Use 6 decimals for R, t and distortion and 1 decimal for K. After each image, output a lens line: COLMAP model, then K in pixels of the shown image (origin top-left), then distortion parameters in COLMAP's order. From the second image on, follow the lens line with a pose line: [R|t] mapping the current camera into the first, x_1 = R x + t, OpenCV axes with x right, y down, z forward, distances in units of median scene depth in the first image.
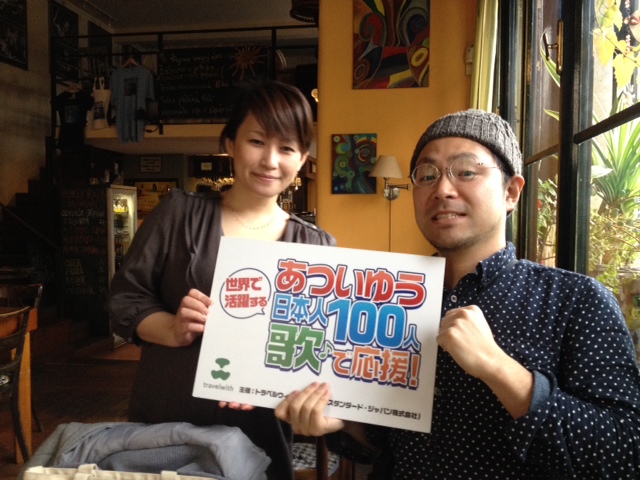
lens RADIAL K [[652.7, 0, 319.8], [0, 652.7, 240.2], [0, 0, 1]] dist [0.011803, 0.000000]
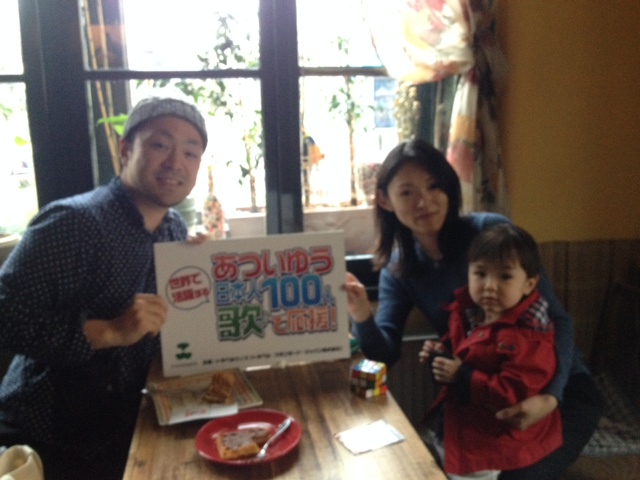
lens RADIAL K [[652.7, 0, 320.0], [0, 652.7, 240.0], [0, 0, 1]] dist [0.011803, 0.000000]
pose [[0.976282, -0.176130, 0.125902, -0.018695], [0.172294, 0.984199, 0.040824, -0.015366], [-0.131103, -0.018164, 0.991202, -0.257236]]
